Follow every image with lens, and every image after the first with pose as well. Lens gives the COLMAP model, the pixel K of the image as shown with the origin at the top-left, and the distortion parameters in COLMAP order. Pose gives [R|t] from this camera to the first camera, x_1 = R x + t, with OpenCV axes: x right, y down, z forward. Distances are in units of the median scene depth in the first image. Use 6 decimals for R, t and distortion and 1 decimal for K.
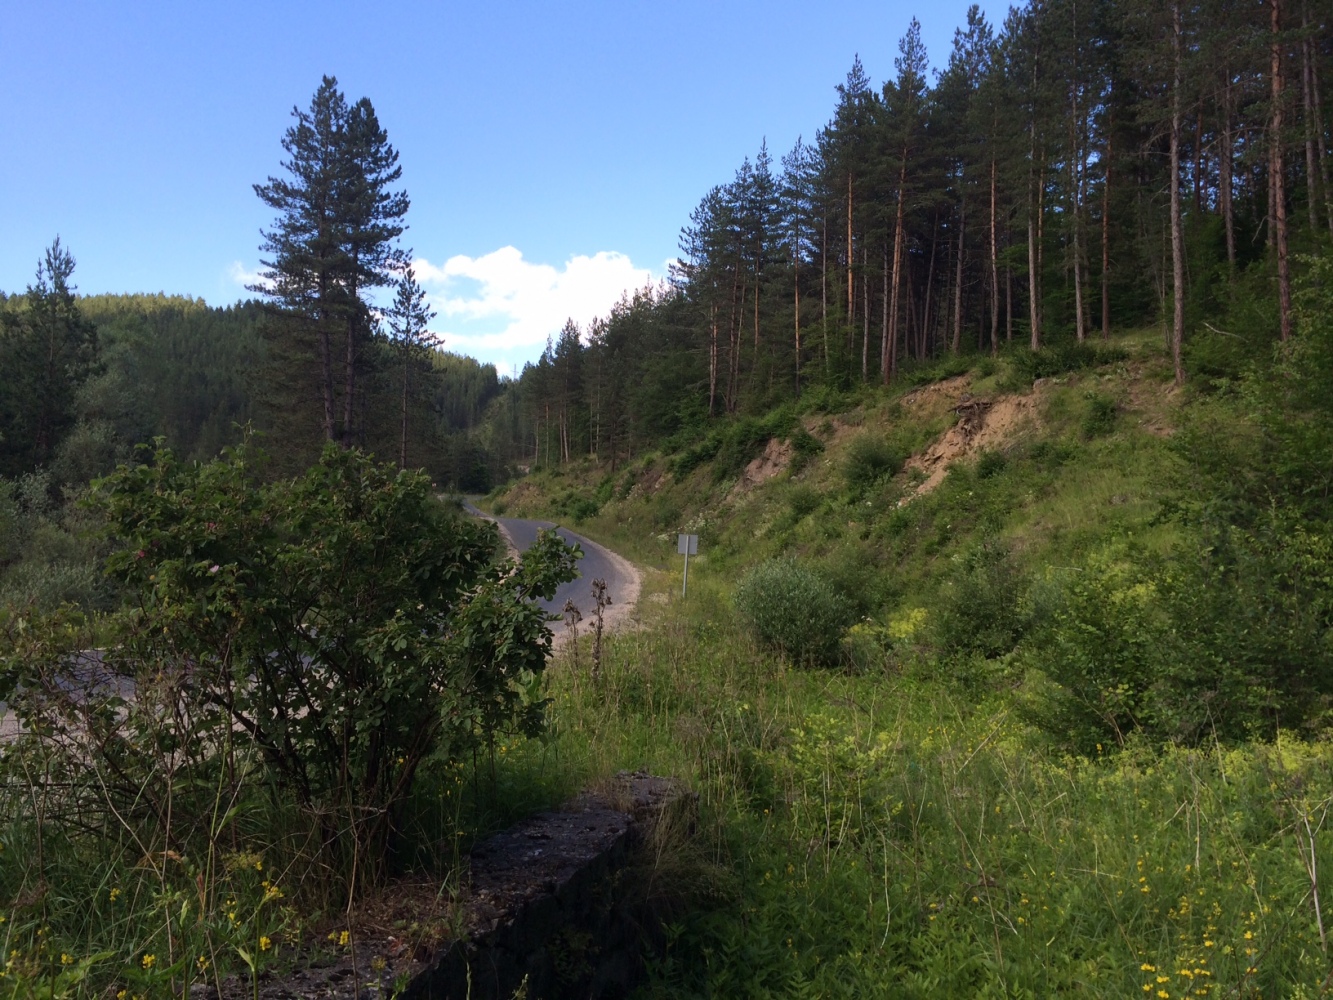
lens RADIAL K [[1118.1, 0, 666.5], [0, 1118.1, 500.0], [0, 0, 1]] dist [0.088930, -0.129822]
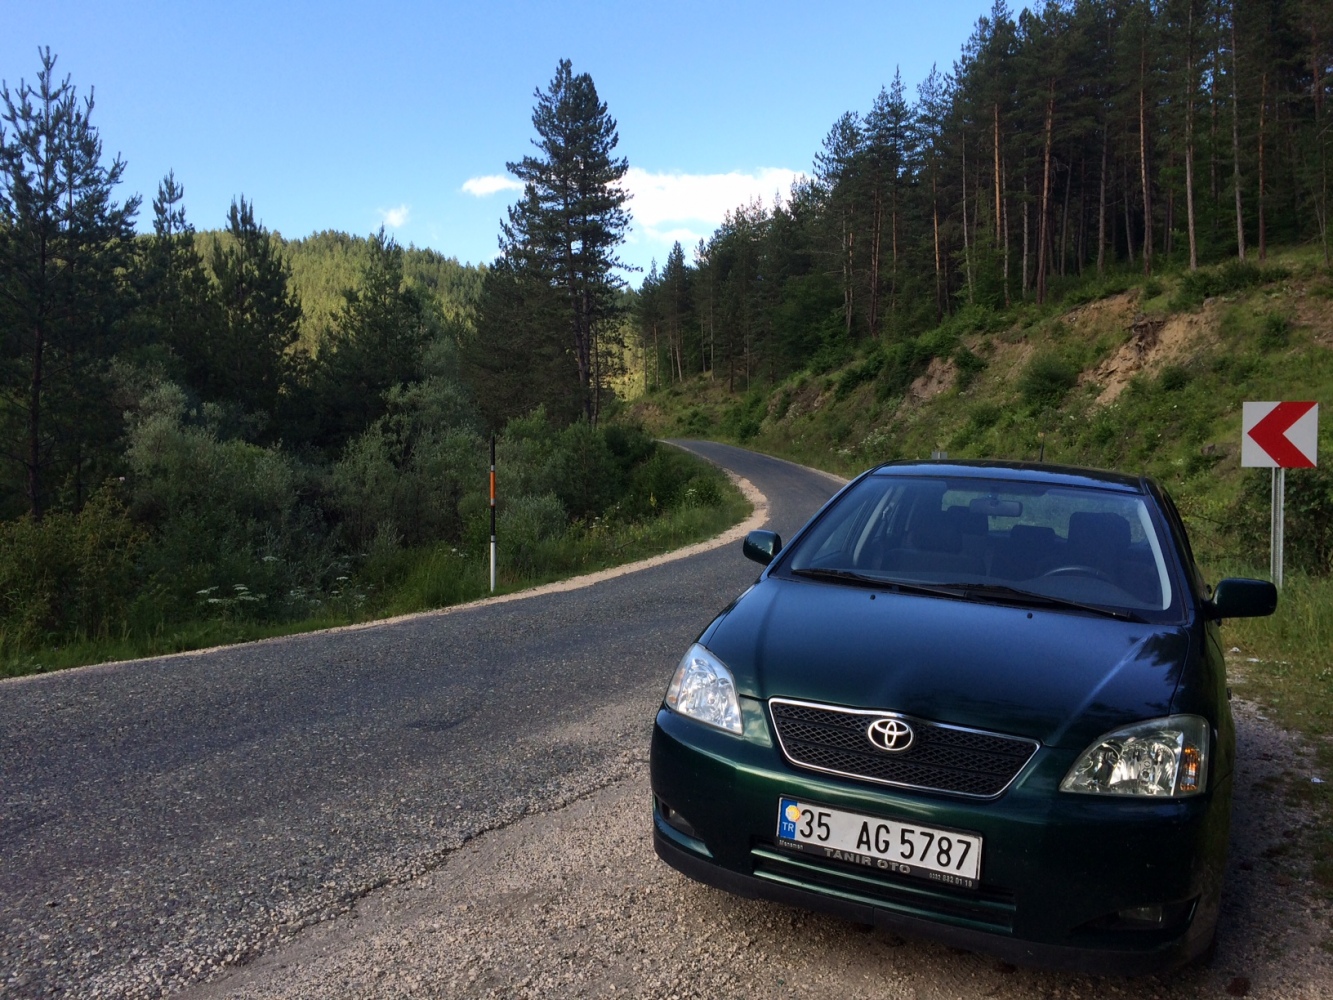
lens RADIAL K [[1118.1, 0, 666.5], [0, 1118.1, 500.0], [0, 0, 1]] dist [0.088930, -0.129822]
pose [[0.997865, -0.037412, -0.053531, -0.126140], [0.041540, 0.996072, 0.078201, -0.014405], [0.050395, -0.080258, 0.995499, -0.136536]]
